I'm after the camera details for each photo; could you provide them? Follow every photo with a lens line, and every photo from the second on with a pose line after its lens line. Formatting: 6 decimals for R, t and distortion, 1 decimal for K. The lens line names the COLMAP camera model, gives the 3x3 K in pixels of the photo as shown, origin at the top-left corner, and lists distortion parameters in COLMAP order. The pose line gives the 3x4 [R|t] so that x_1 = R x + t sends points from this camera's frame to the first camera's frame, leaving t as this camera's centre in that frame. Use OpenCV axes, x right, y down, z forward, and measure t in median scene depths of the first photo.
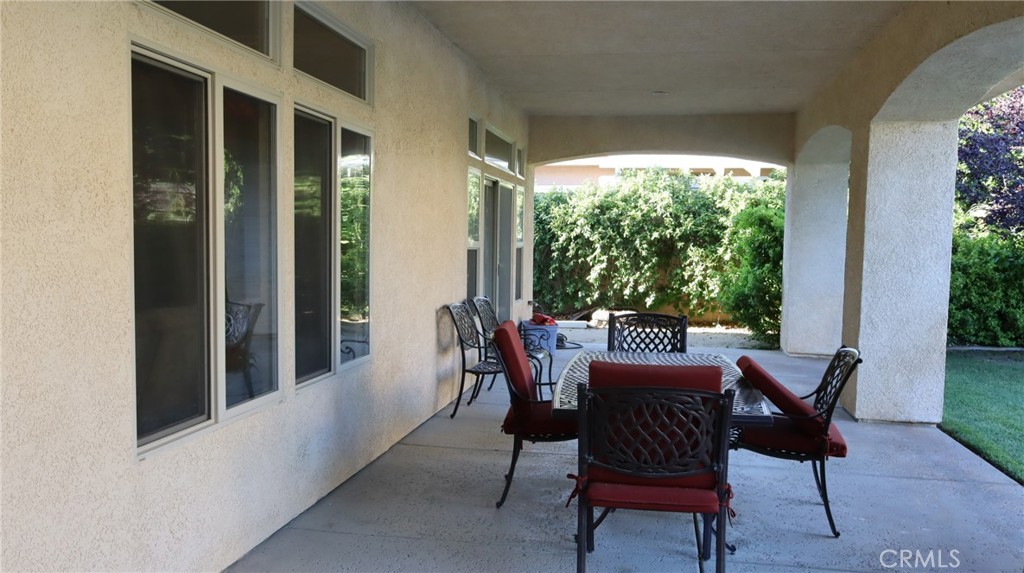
lens RADIAL K [[842.3, 0, 512.0], [0, 842.3, 286.5], [0, 0, 1]] dist [0.008933, 0.007324]
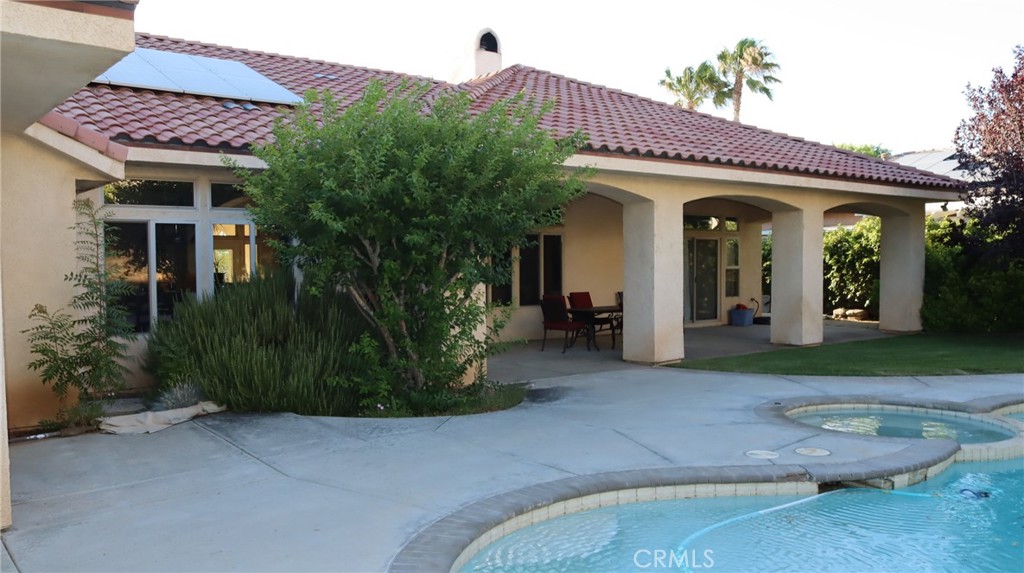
lens RADIAL K [[842.3, 0, 512.0], [0, 842.3, 286.5], [0, 0, 1]] dist [0.008933, 0.007324]
pose [[0.732719, 0.001250, -0.680530, 0.737099], [-0.026002, 0.999320, -0.026160, 0.044730], [0.680034, 0.036863, 0.732253, -0.568691]]
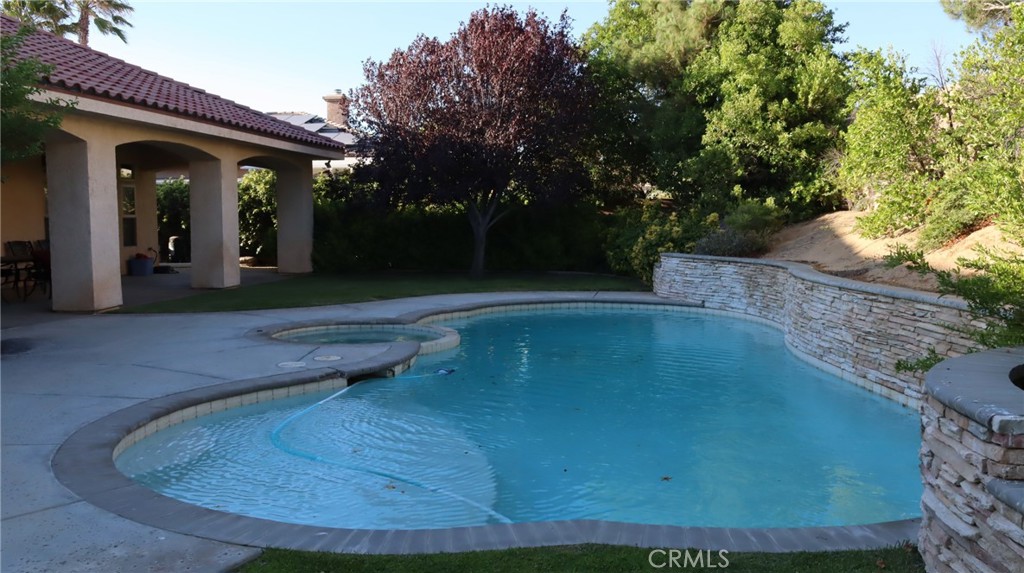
lens RADIAL K [[842.3, 0, 512.0], [0, 842.3, 286.5], [0, 0, 1]] dist [0.008933, 0.007324]
pose [[0.999913, -0.011714, -0.005984, 0.675880], [0.011842, 0.999694, 0.021709, 0.058973], [0.005728, -0.021778, 0.999746, -0.663322]]
